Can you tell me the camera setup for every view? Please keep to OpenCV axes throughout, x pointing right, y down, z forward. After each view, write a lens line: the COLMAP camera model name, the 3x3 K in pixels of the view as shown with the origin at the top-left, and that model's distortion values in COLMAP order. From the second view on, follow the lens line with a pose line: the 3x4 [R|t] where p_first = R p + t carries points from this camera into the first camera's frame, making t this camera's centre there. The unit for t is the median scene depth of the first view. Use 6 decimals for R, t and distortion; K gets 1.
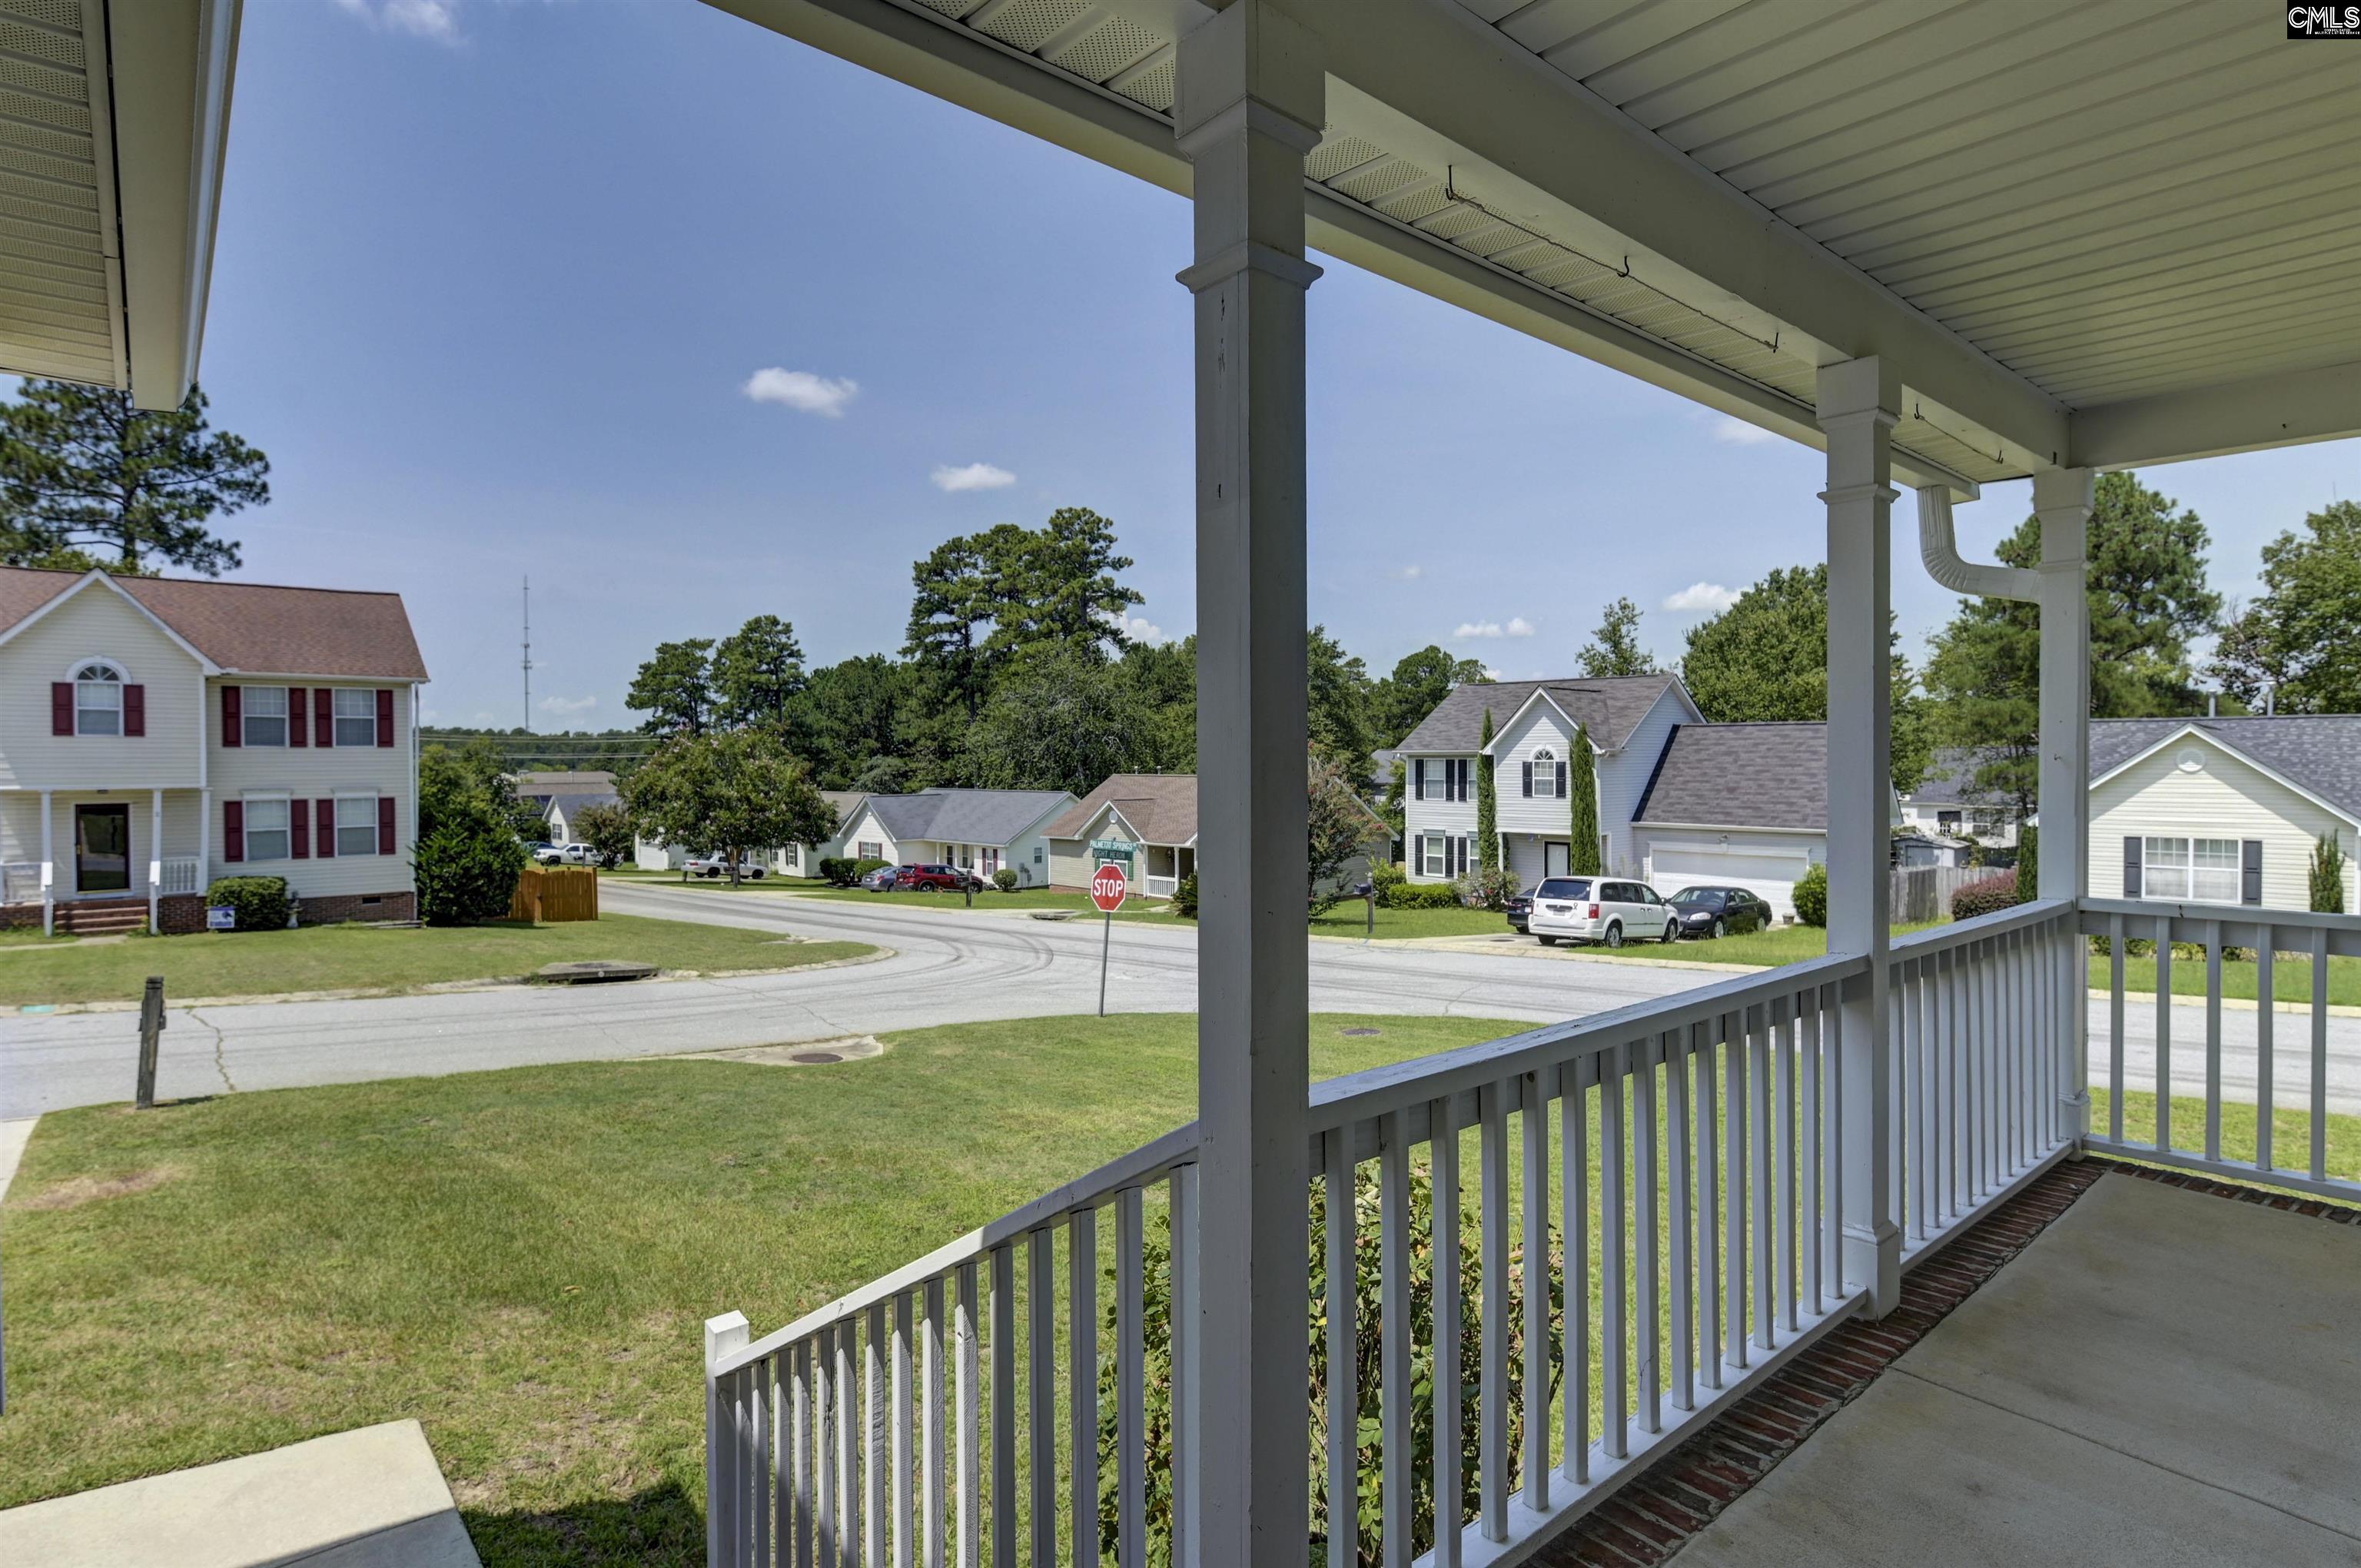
lens RADIAL K [[1167.8, 0, 1193.3], [0, 1167.8, 766.2], [0, 0, 1]] dist [-0.007170, -0.001548]
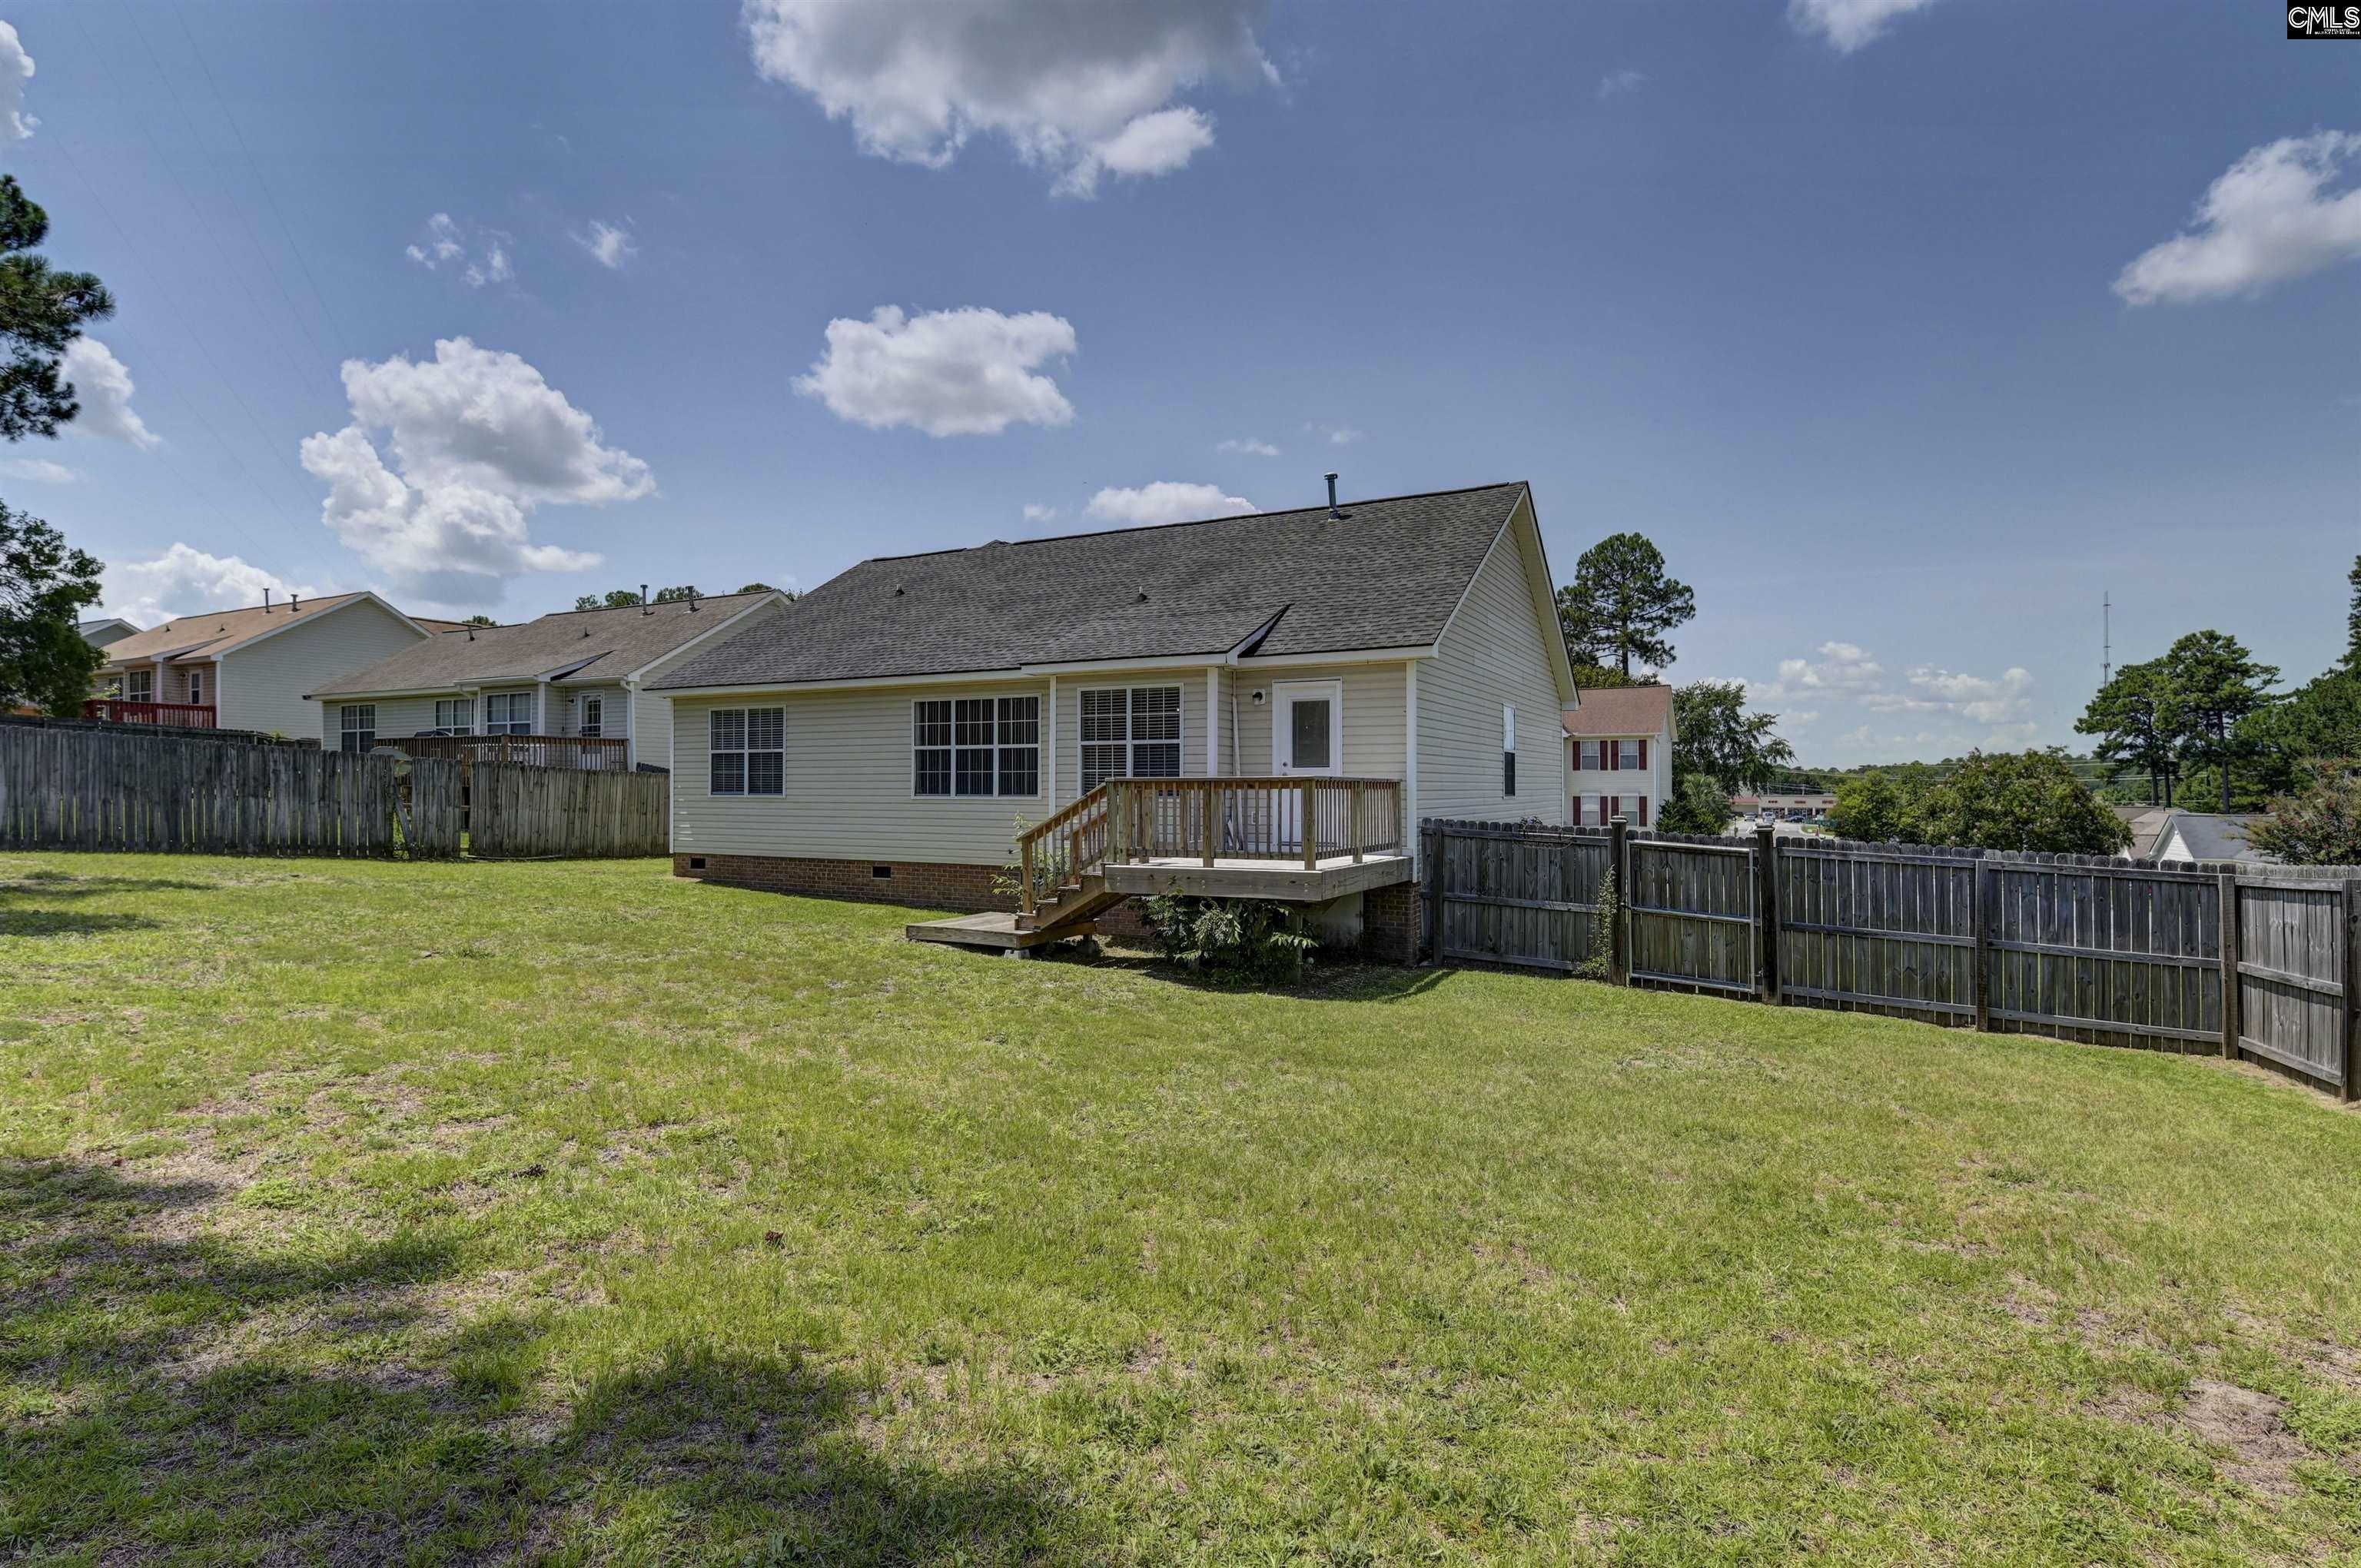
lens RADIAL K [[1167.8, 0, 1193.3], [0, 1167.8, 766.2], [0, 0, 1]] dist [-0.007170, -0.001548]
pose [[0.349381, -0.015692, -0.936849, 0.447467], [-0.007063, 0.999787, -0.019380, 0.010655], [0.936954, 0.013388, 0.349196, -0.187957]]
